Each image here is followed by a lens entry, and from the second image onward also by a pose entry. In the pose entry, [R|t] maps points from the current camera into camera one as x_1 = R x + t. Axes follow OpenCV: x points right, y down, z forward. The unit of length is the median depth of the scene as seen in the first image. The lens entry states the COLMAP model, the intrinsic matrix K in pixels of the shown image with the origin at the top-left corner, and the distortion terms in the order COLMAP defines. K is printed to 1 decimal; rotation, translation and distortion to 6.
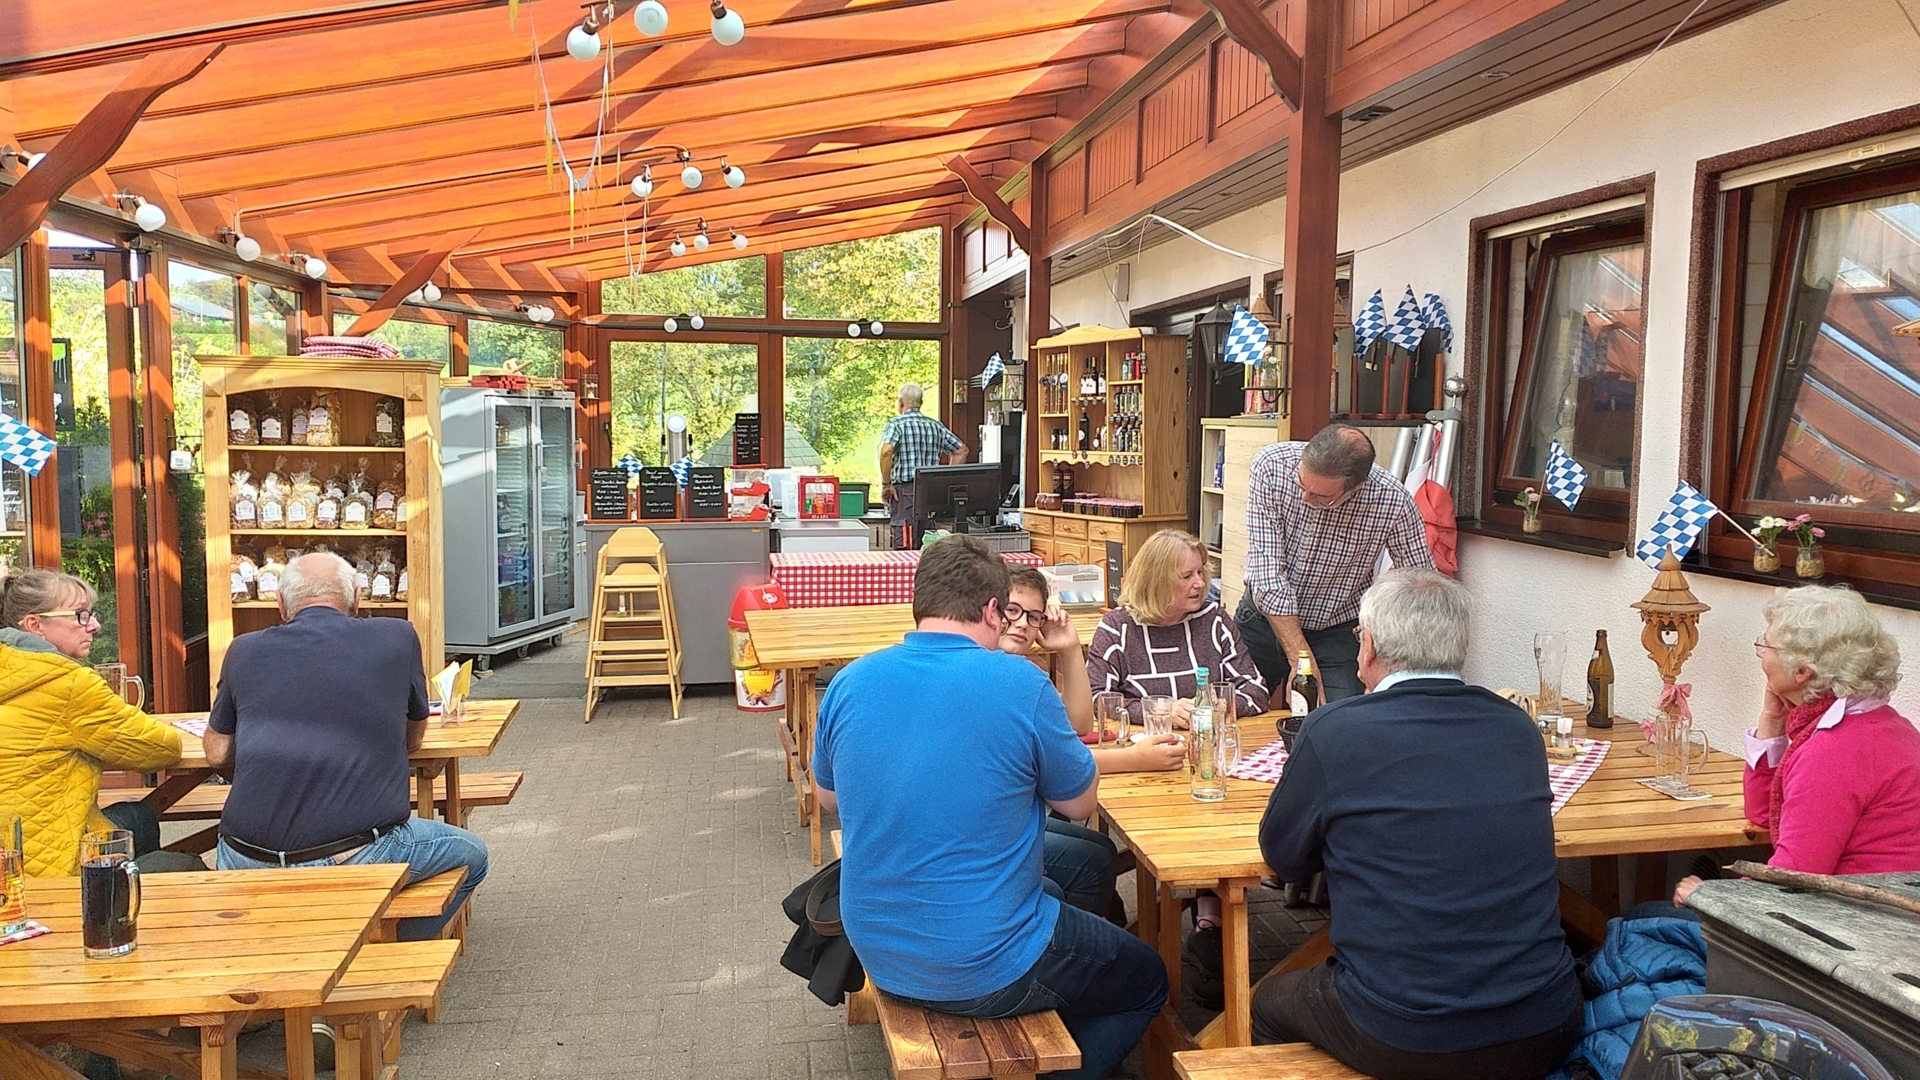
lens RADIAL K [[1512.2, 0, 948.4], [0, 1512.2, 532.2], [0, 0, 1]] dist [0.095290, -0.140537]
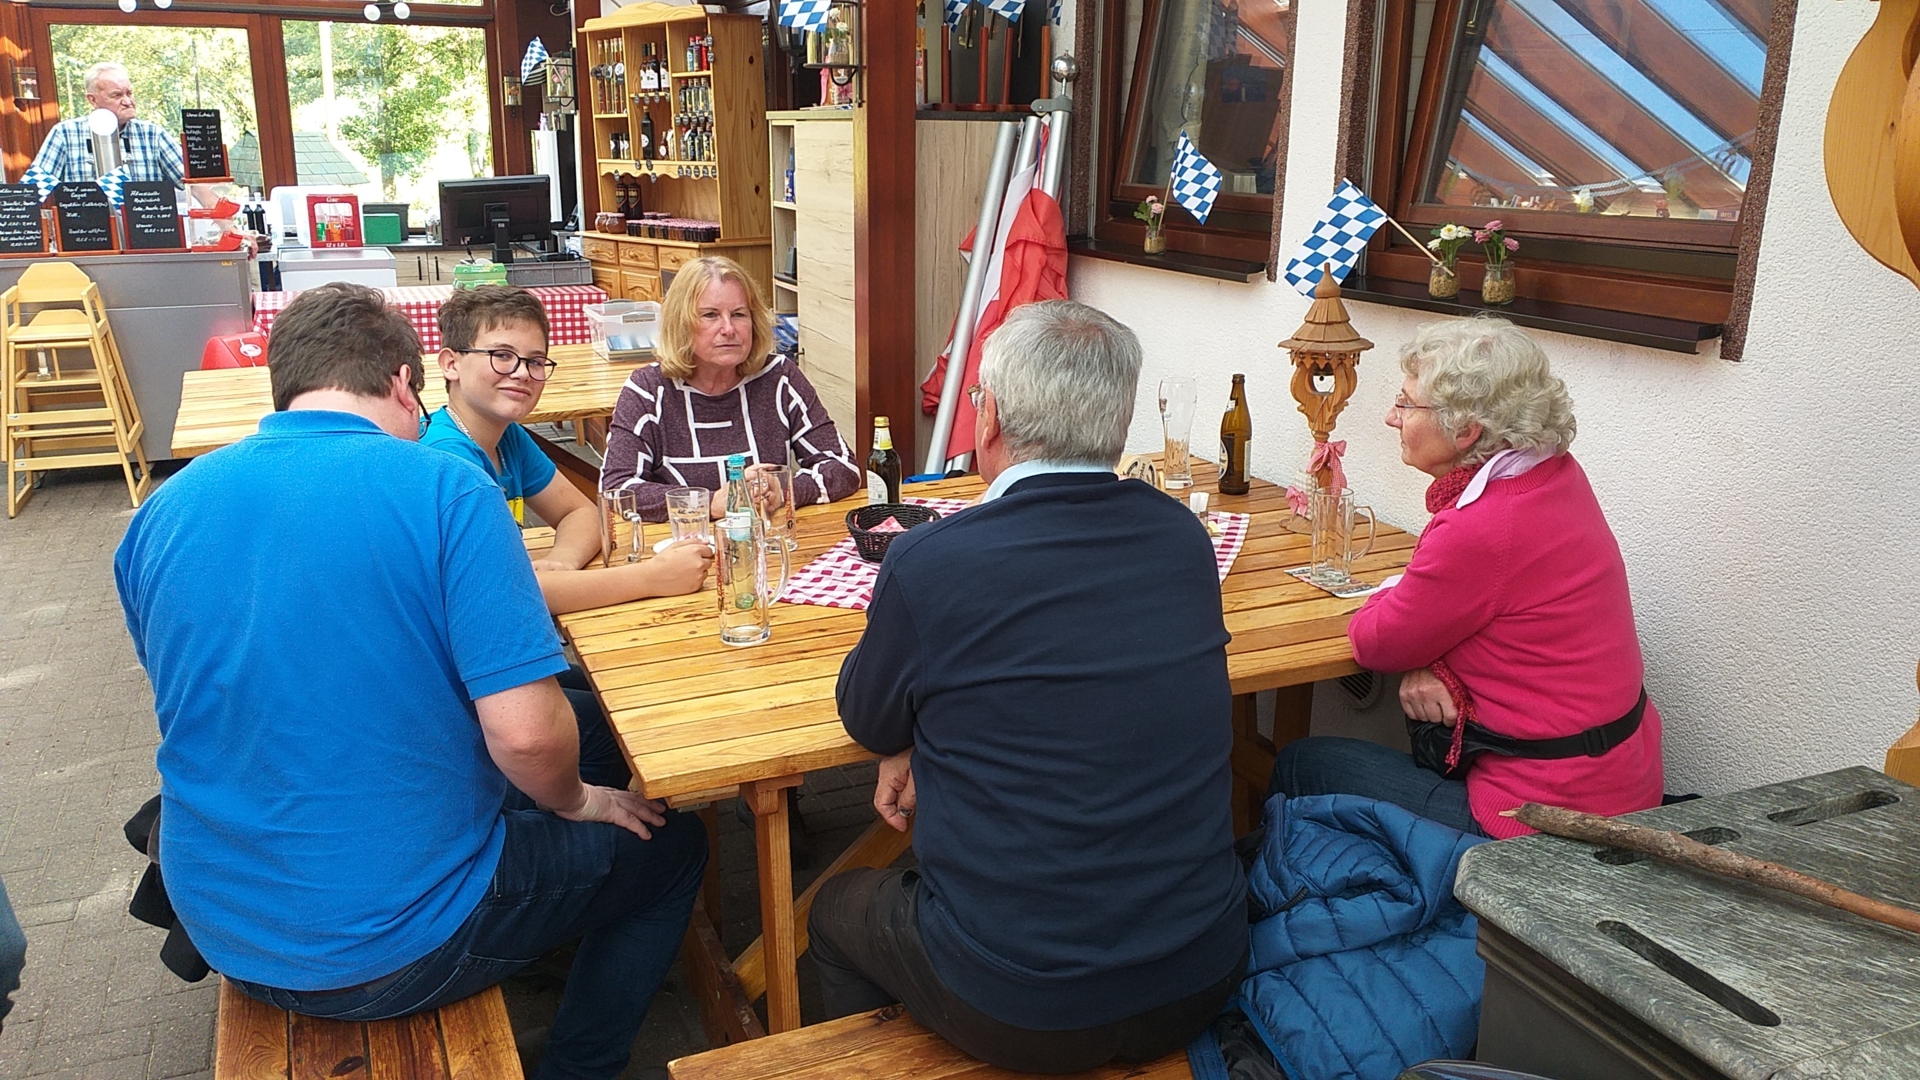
lens RADIAL K [[1512.2, 0, 968.9], [0, 1512.2, 550.5], [0, 0, 1]] dist [0.095290, -0.140537]
pose [[0.966318, -0.065800, 0.248796, 0.073679], [0.017782, 0.981522, 0.190522, 0.000127], [-0.256735, -0.179681, 0.949632, 0.227867]]
